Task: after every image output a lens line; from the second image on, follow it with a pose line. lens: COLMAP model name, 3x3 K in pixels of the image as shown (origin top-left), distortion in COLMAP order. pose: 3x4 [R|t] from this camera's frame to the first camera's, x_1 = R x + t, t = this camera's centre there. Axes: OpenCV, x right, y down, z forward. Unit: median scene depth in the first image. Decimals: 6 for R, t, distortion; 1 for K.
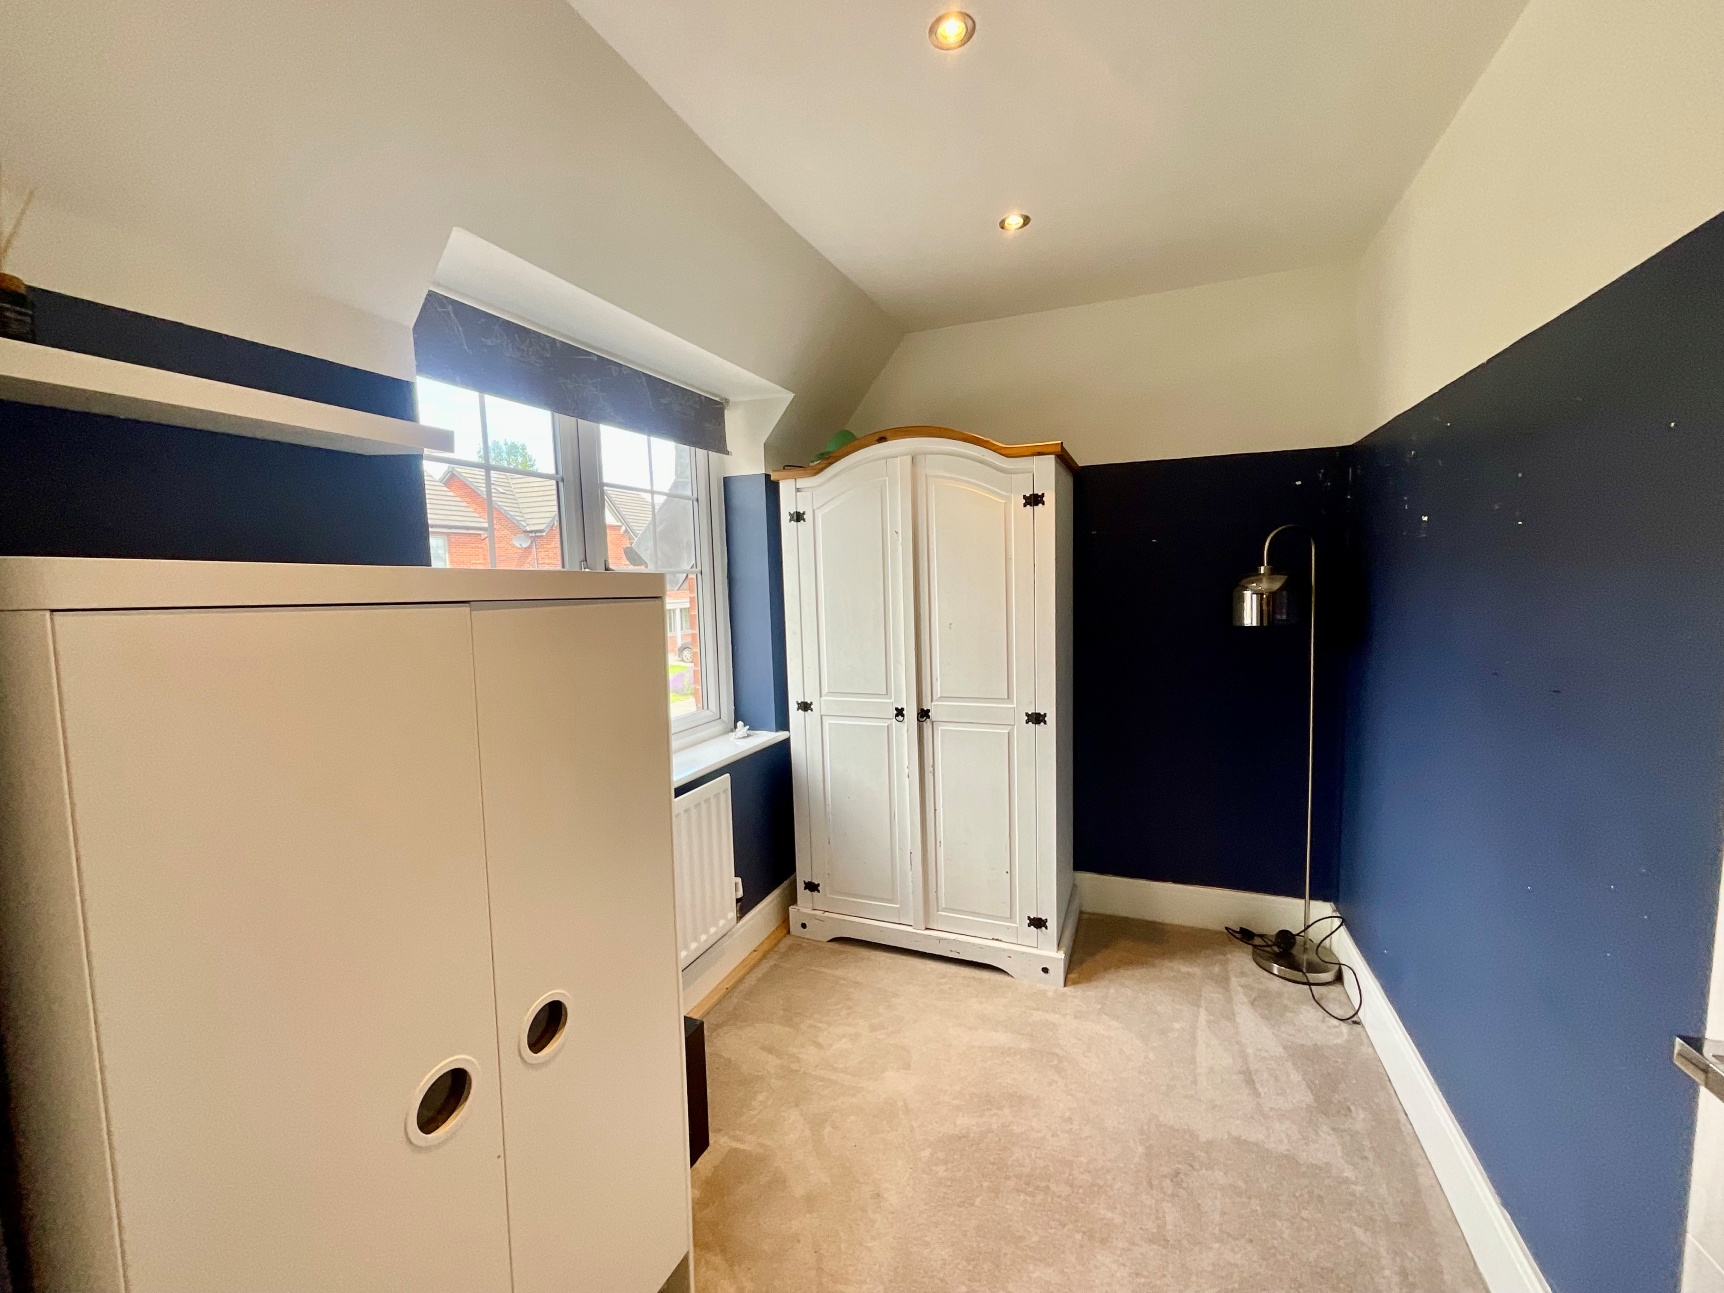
lens RADIAL K [[724.3, 0, 866.2], [0, 724.3, 643.8], [0, 0, 1]] dist [0.000206, 0.000389]
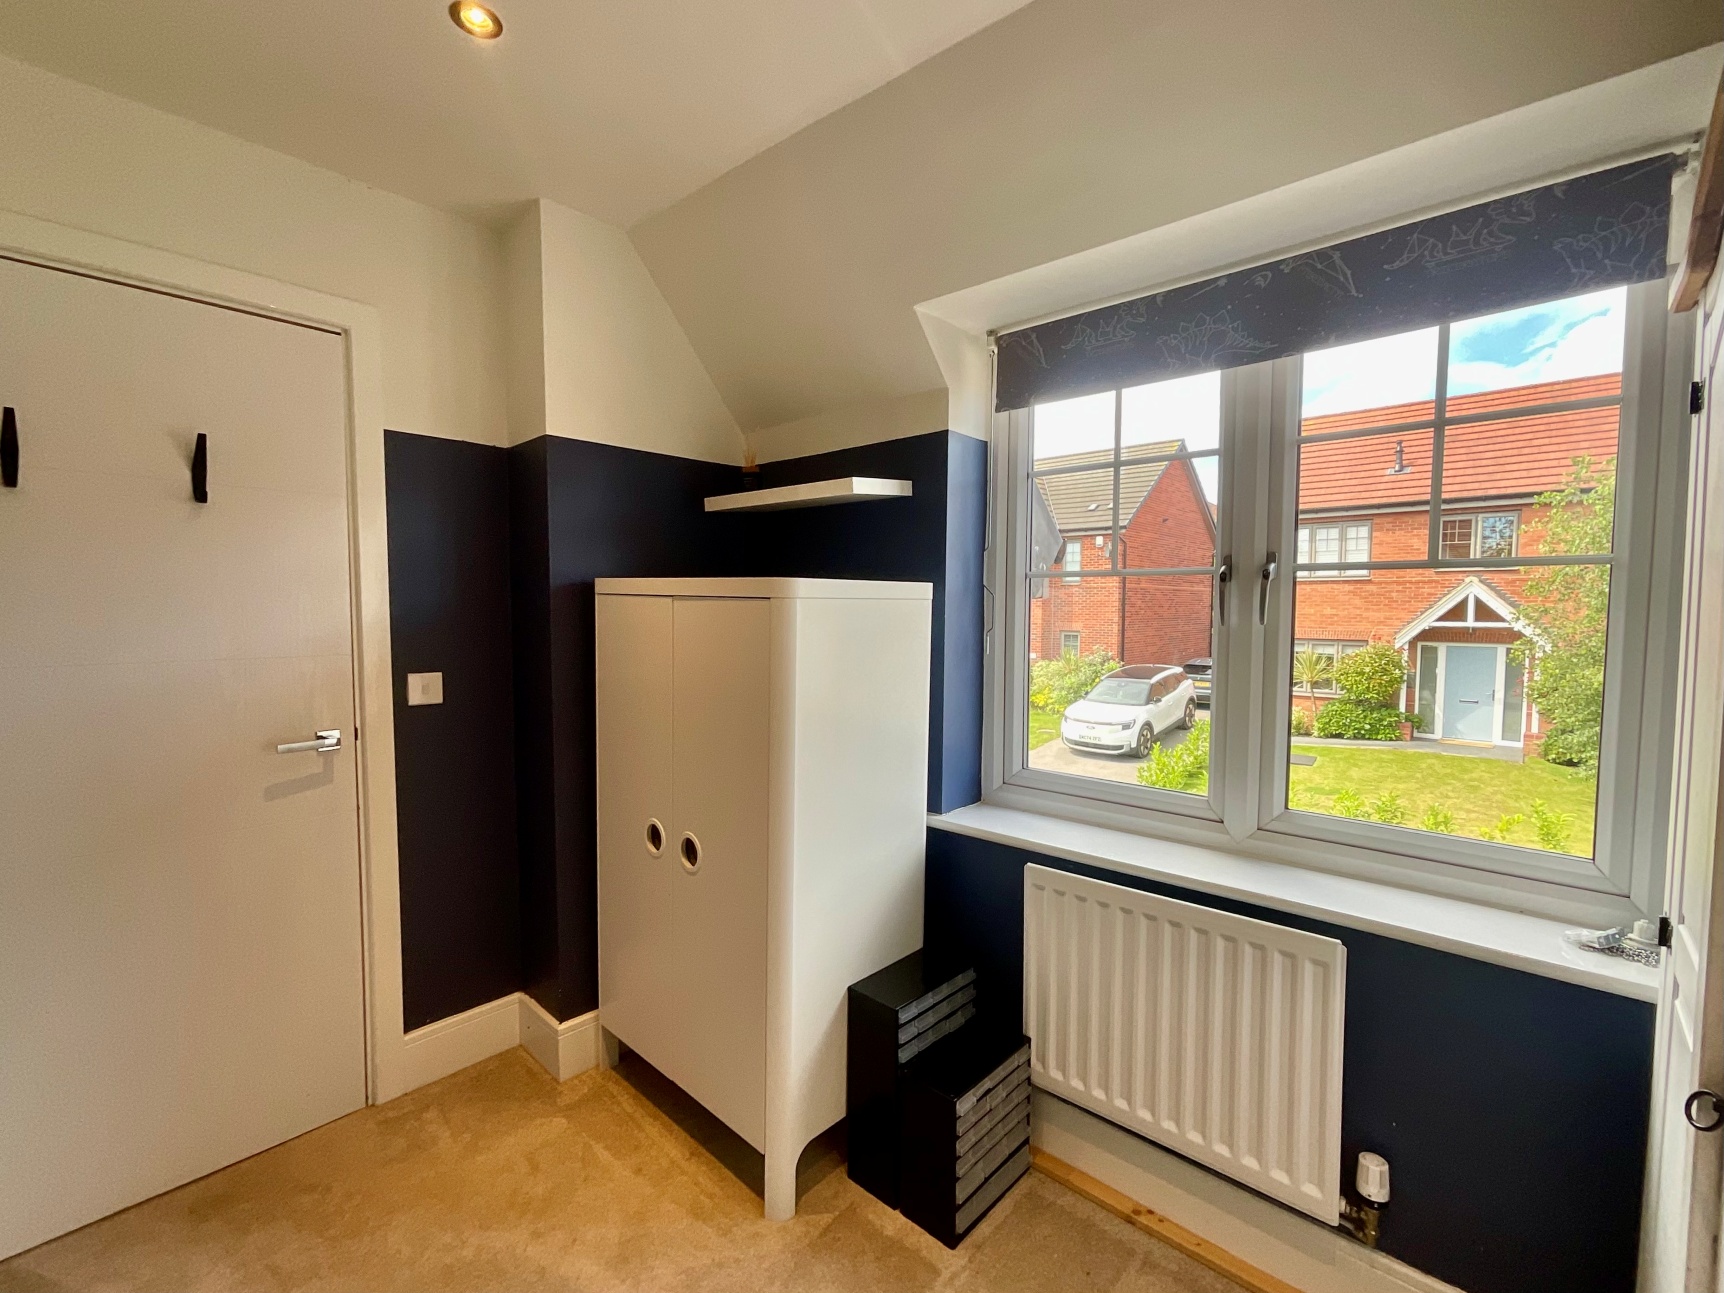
lens RADIAL K [[724.3, 0, 866.2], [0, 724.3, 643.8], [0, 0, 1]] dist [0.000206, 0.000389]
pose [[-0.345347, 0.076792, -0.935328, 0.467090], [-0.076821, 0.990989, 0.109726, -0.079595], [0.935326, 0.109747, -0.336335, 0.936301]]
